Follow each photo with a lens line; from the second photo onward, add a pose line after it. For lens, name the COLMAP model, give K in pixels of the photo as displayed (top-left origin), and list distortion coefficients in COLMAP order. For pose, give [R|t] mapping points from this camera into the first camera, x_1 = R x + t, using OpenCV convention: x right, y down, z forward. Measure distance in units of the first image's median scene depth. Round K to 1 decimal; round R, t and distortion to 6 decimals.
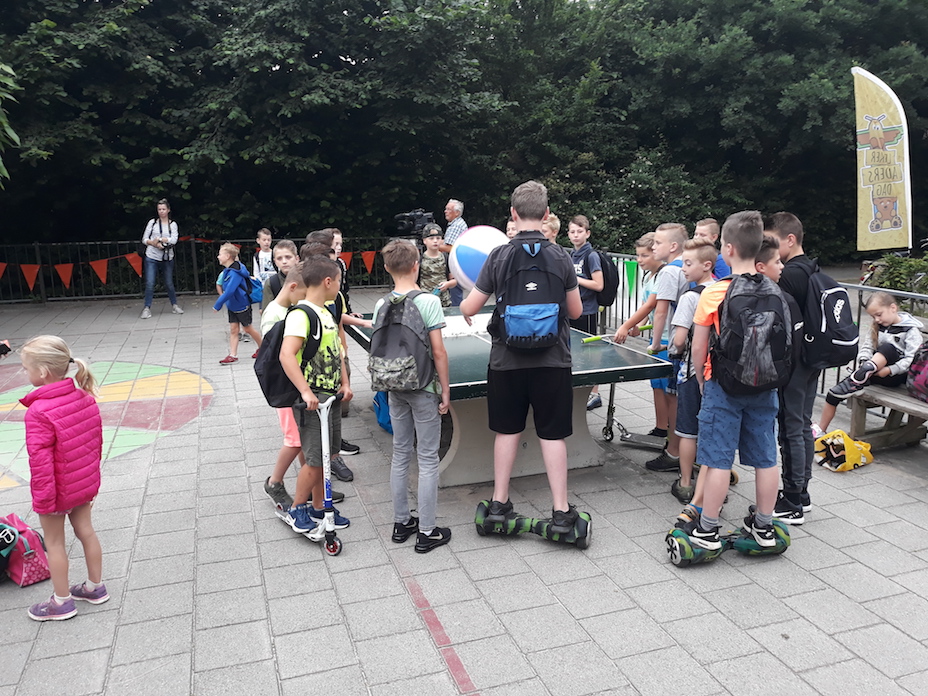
lens RADIAL K [[732.8, 0, 464.2], [0, 732.8, 253.2], [0, 0, 1]] dist [-0.002975, -0.011385]
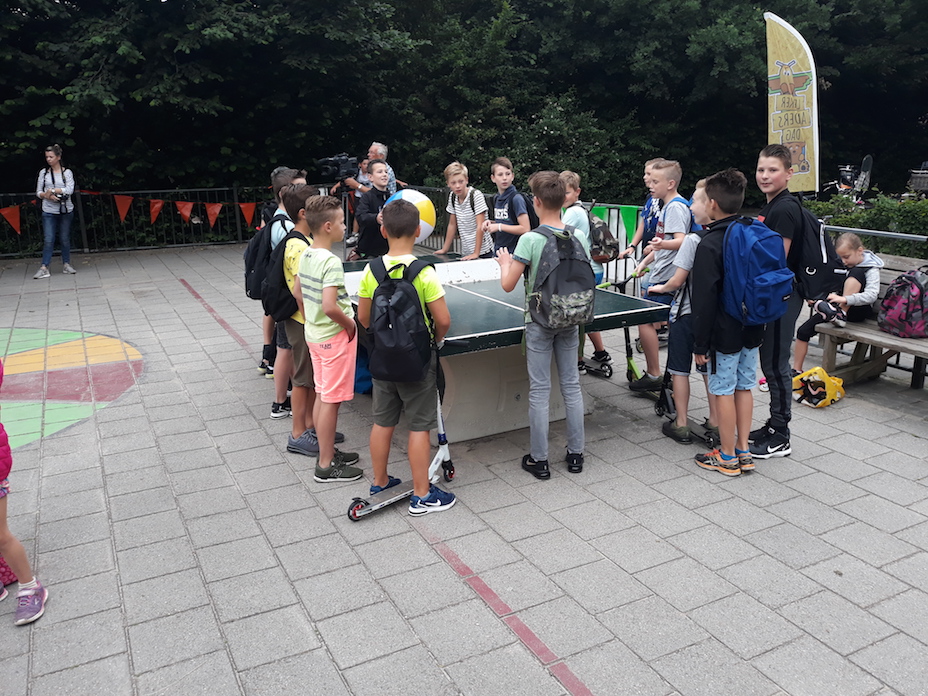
lens RADIAL K [[735.6, 0, 406.8], [0, 735.6, 259.5], [0, 0, 1]] dist [-0.010659, -0.003261]
pose [[0.989633, -0.023299, 0.141715, -0.105476], [0.013882, 0.997651, 0.067083, 0.010385], [-0.142945, -0.064421, 0.987632, 0.052168]]
